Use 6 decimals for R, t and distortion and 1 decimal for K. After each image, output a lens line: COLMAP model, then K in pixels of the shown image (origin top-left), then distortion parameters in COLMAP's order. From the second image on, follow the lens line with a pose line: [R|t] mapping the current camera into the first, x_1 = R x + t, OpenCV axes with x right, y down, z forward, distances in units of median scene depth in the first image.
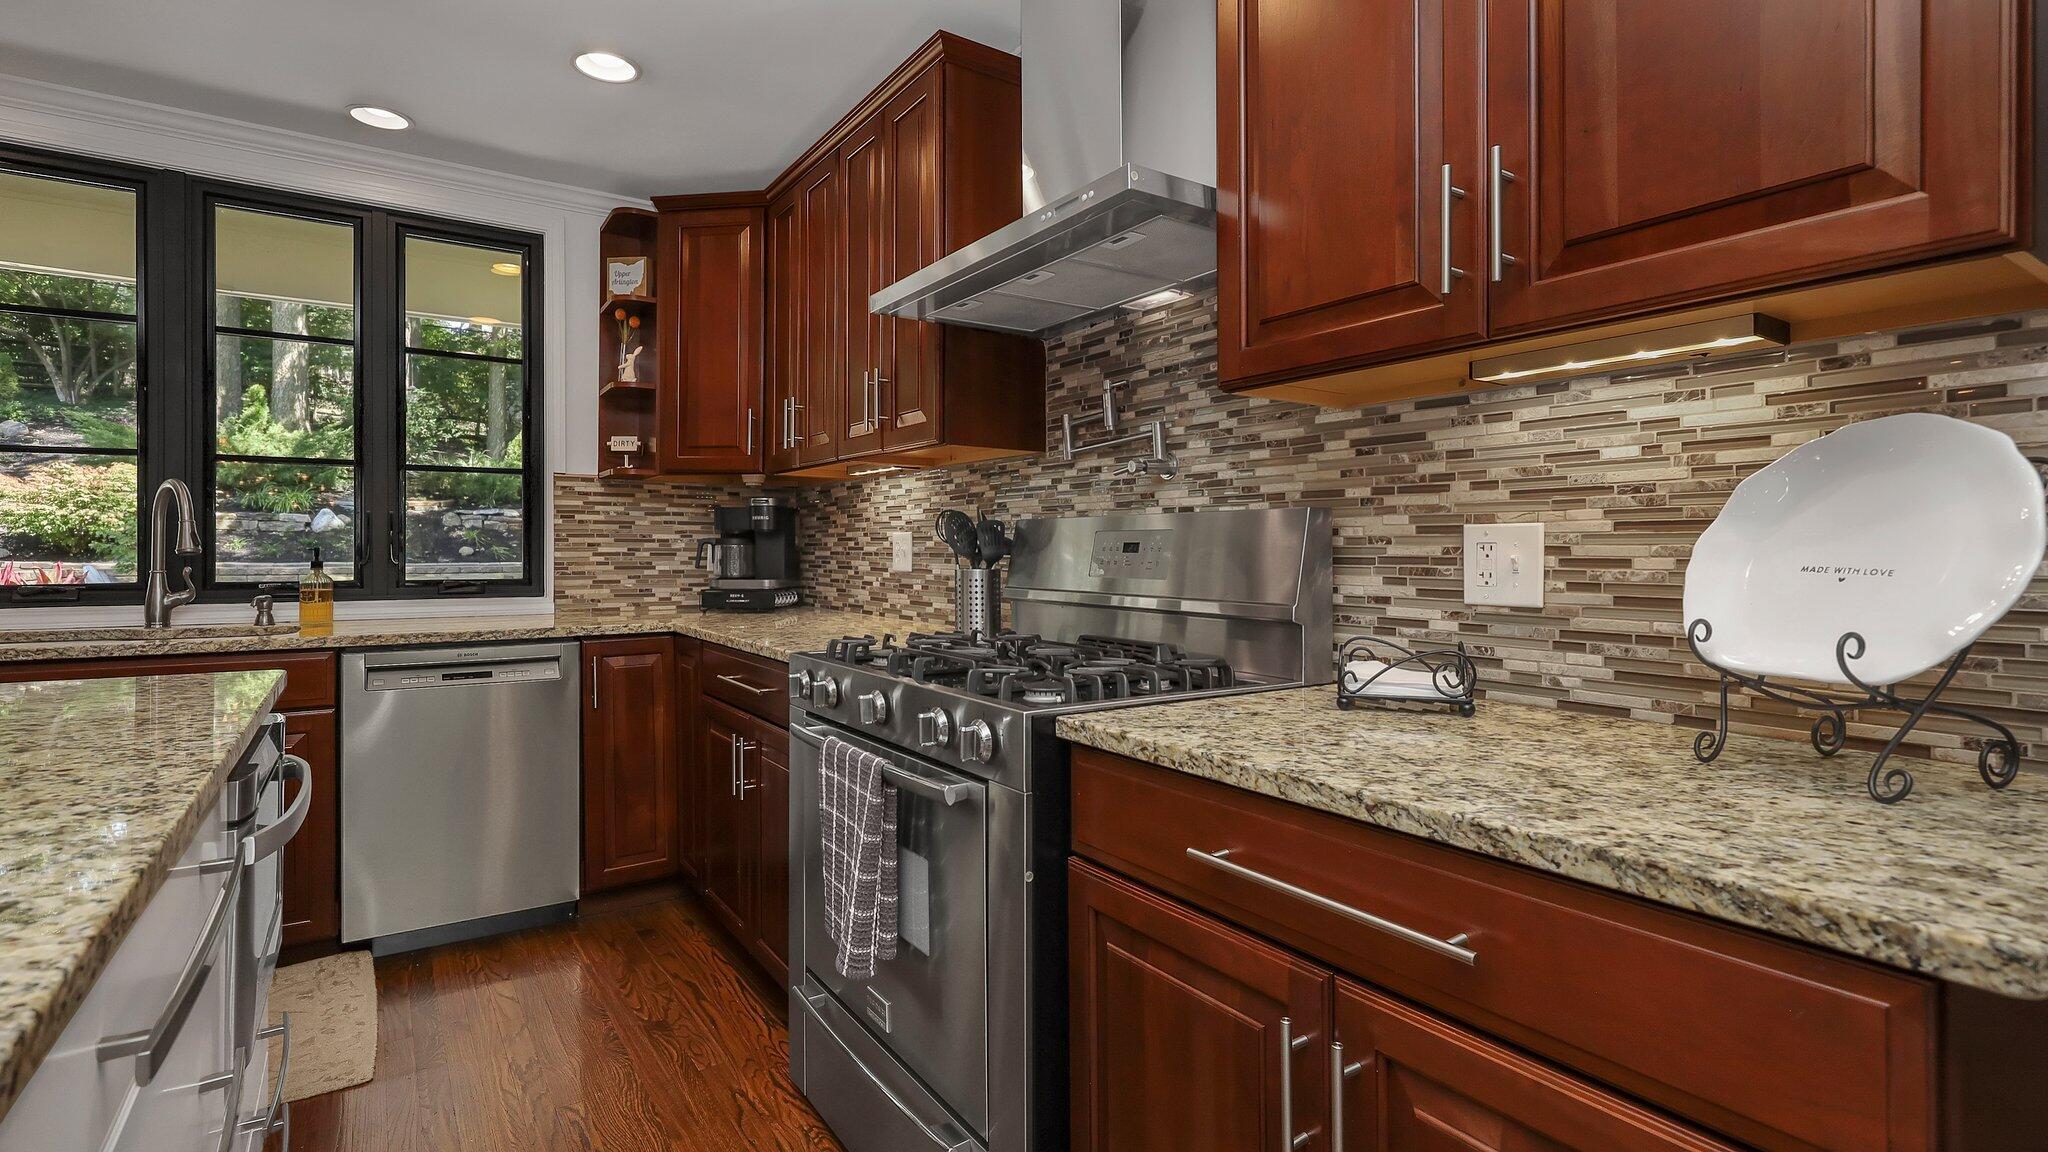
lens RADIAL K [[962.7, 0, 1019.6], [0, 962.7, 547.5], [0, 0, 1]] dist [0.008628, 0.000373]
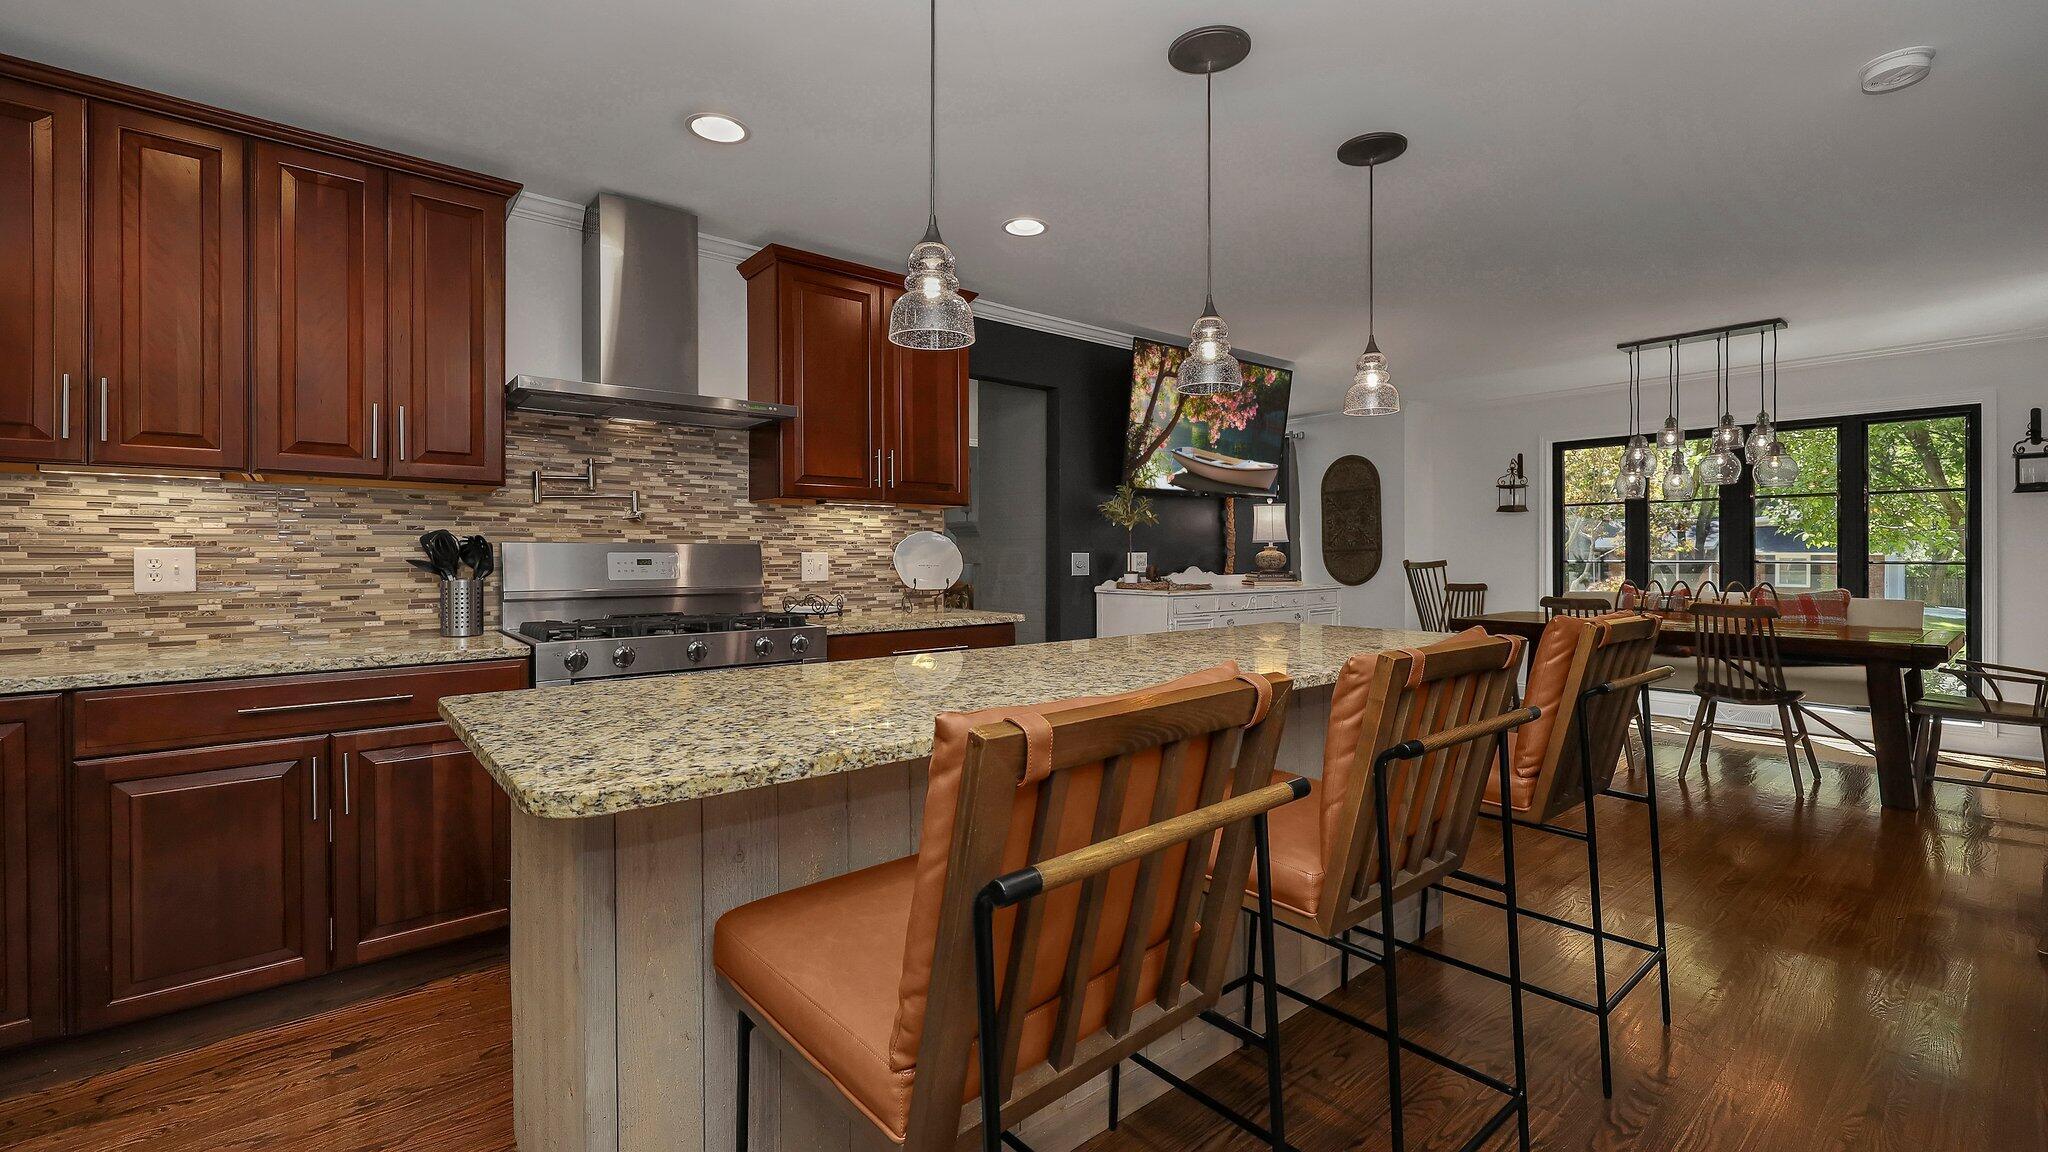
lens RADIAL K [[864.6, 0, 1040.7], [0, 864.6, 553.8], [0, 0, 1]] dist [0.003560, 0.000221]
pose [[-0.121710, -0.006016, 0.992547, -1.074296], [-0.003866, 0.999977, 0.005587, -0.018989], [-0.992558, -0.003158, -0.121731, 0.324330]]
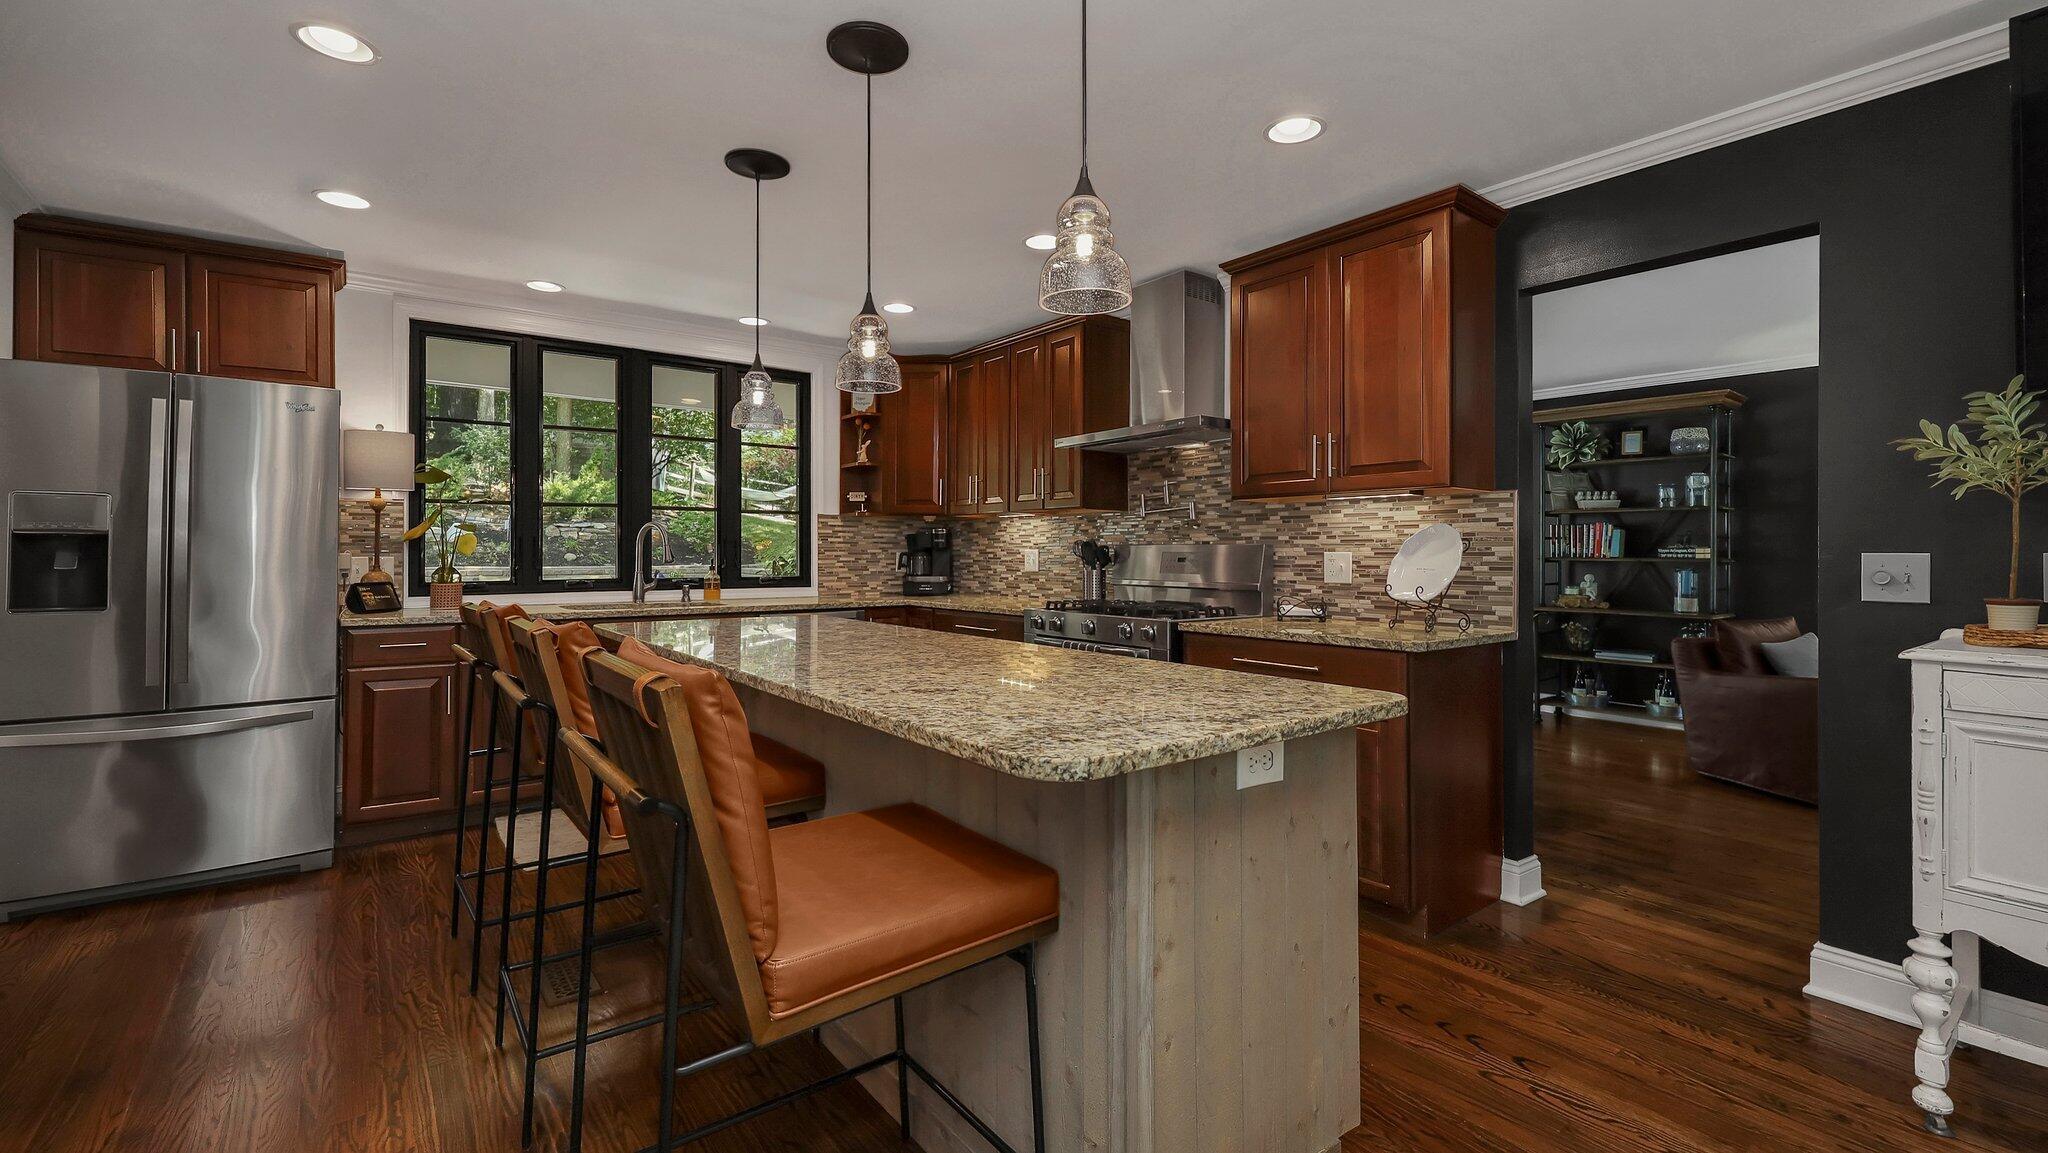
lens RADIAL K [[864.6, 0, 1040.7], [0, 864.6, 554.3], [0, 0, 1]] dist [0.003560, 0.000221]
pose [[0.996599, 0.000028, 0.082406, -0.253981], [-0.000296, 0.999995, 0.003233, -0.013115], [-0.082405, -0.003247, 0.996594, -0.650320]]
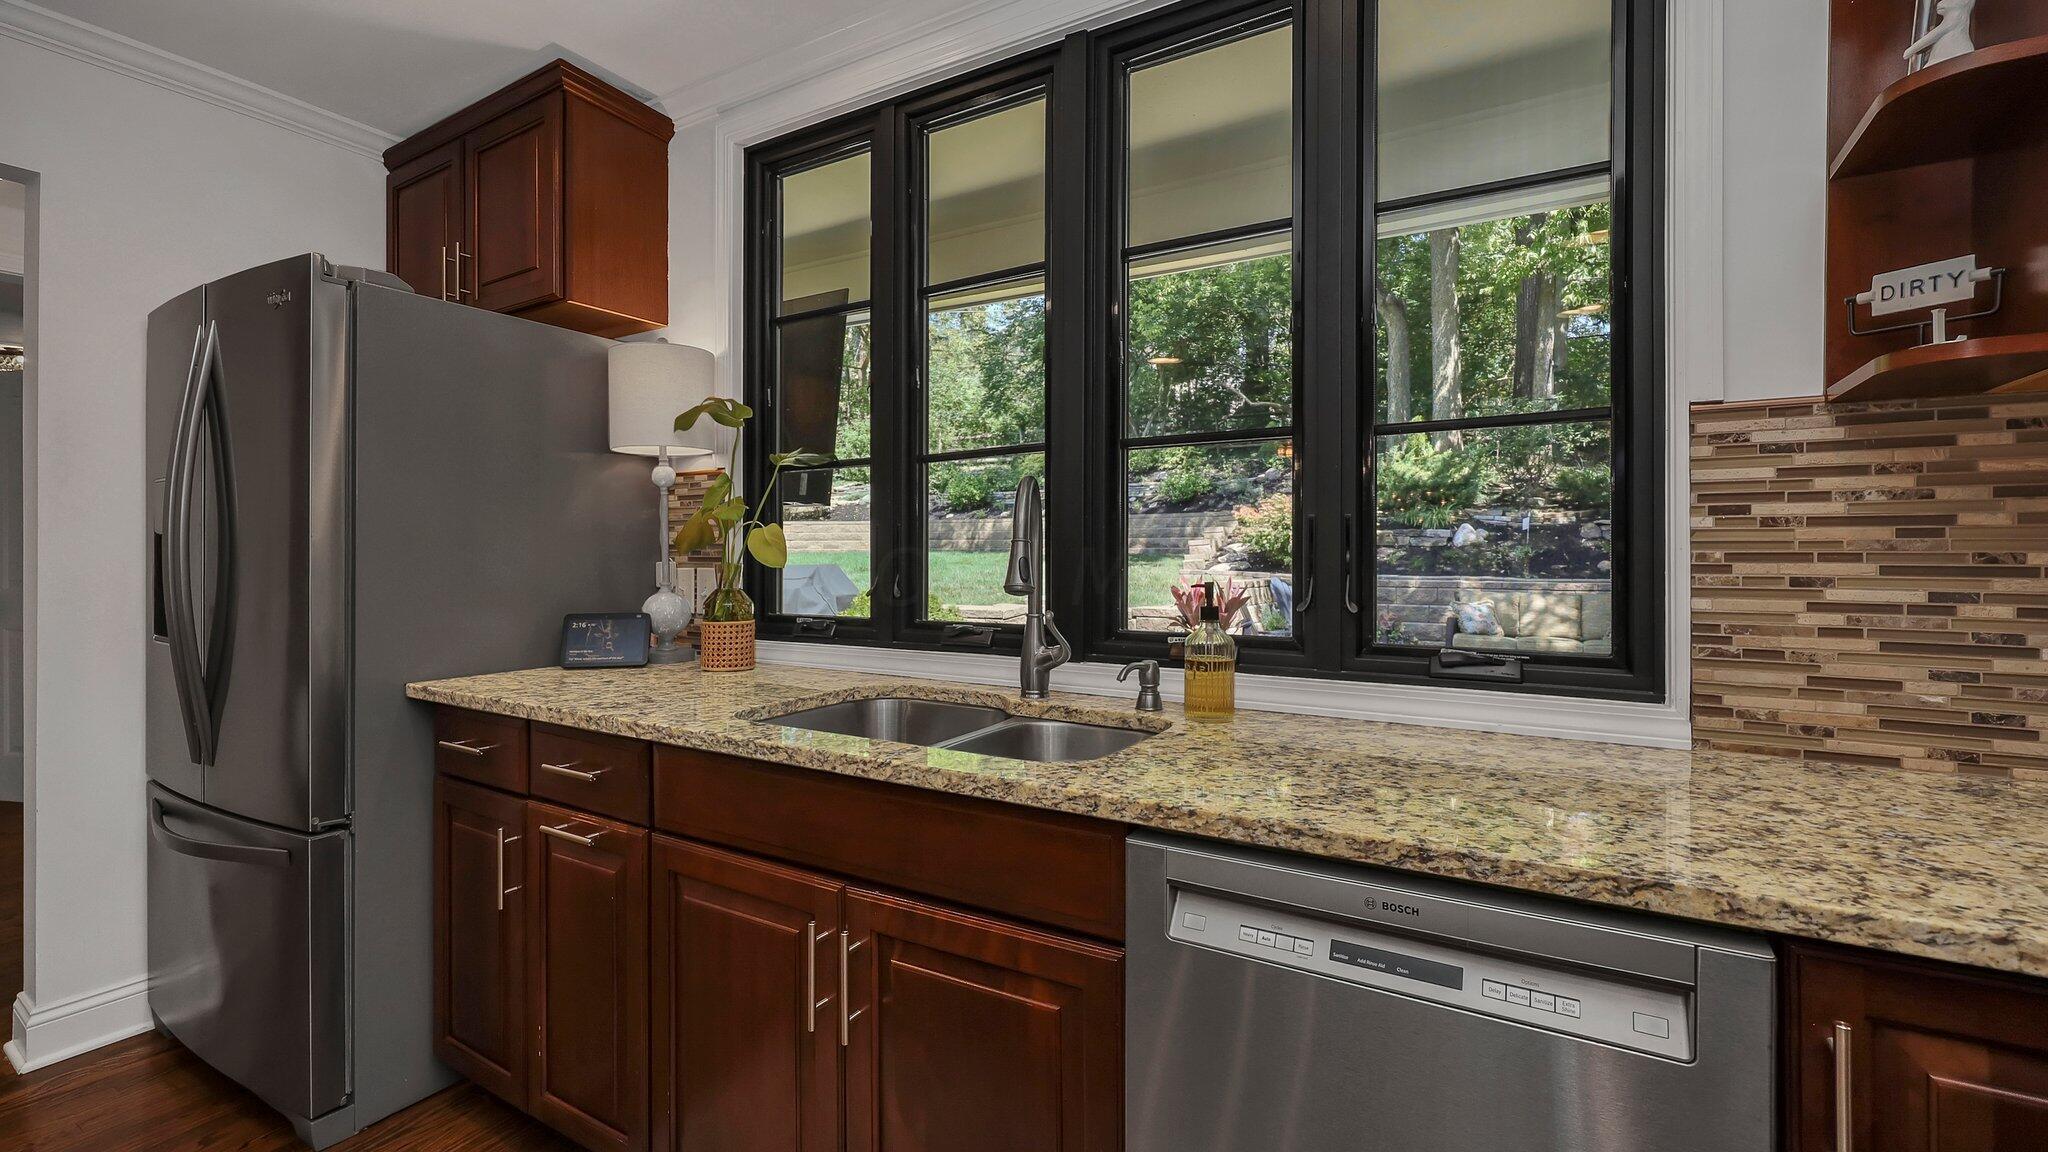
lens RADIAL K [[864.6, 0, 1040.7], [0, 864.6, 553.8], [0, 0, 1]] dist [0.003560, 0.000221]
pose [[0.438361, -0.002285, -0.898796, -0.322883], [-0.002025, 0.999992, -0.003530, -0.014079], [0.898797, 0.003367, 0.438353, 0.697902]]
